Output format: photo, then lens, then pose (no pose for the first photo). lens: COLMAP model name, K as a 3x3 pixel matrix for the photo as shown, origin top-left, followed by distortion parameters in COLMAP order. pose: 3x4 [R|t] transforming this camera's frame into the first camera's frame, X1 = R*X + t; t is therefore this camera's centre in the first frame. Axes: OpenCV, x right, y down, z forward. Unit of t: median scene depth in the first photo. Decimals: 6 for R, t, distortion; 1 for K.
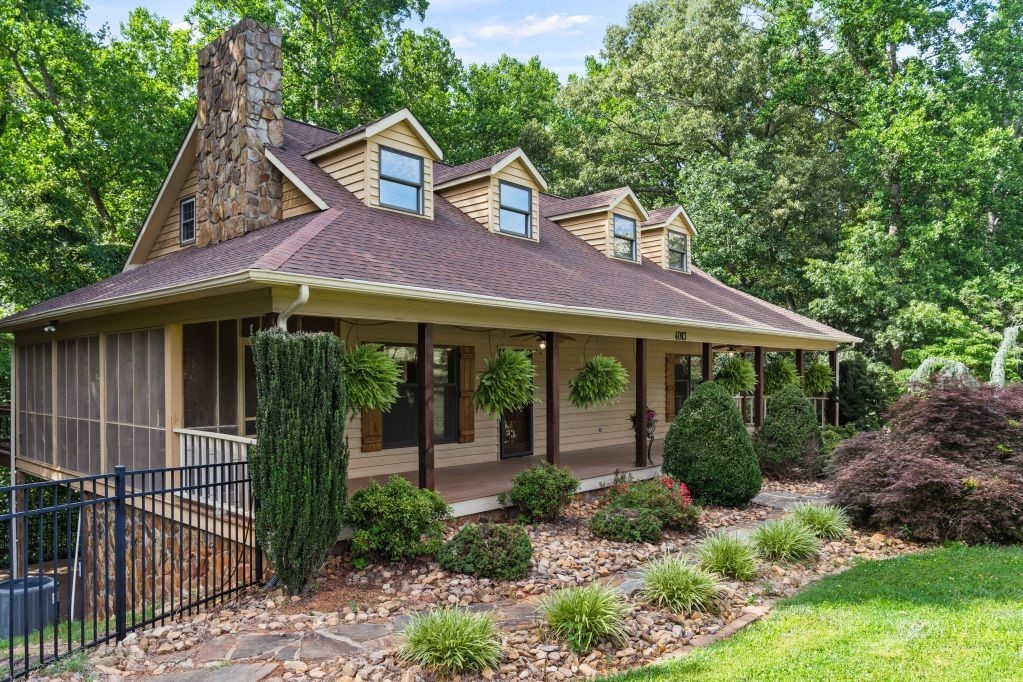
lens RADIAL K [[709.3, 0, 520.6], [0, 709.3, 382.0], [0, 0, 1]] dist [-0.007295, -0.003171]
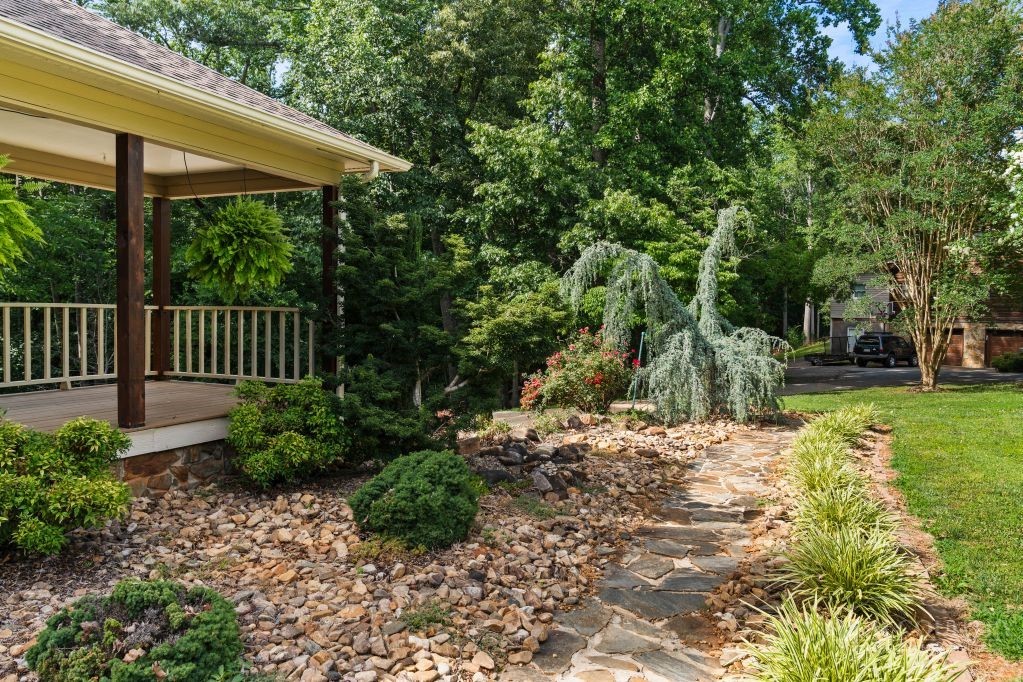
lens RADIAL K [[709.3, 0, 511.0], [0, 709.3, 338.2], [0, 0, 1]] dist [-0.007295, -0.003171]
pose [[0.950836, -0.001178, 0.309693, 0.238679], [-0.010820, 0.999256, 0.037019, 0.009208], [-0.309506, -0.038550, 0.950116, 0.343730]]
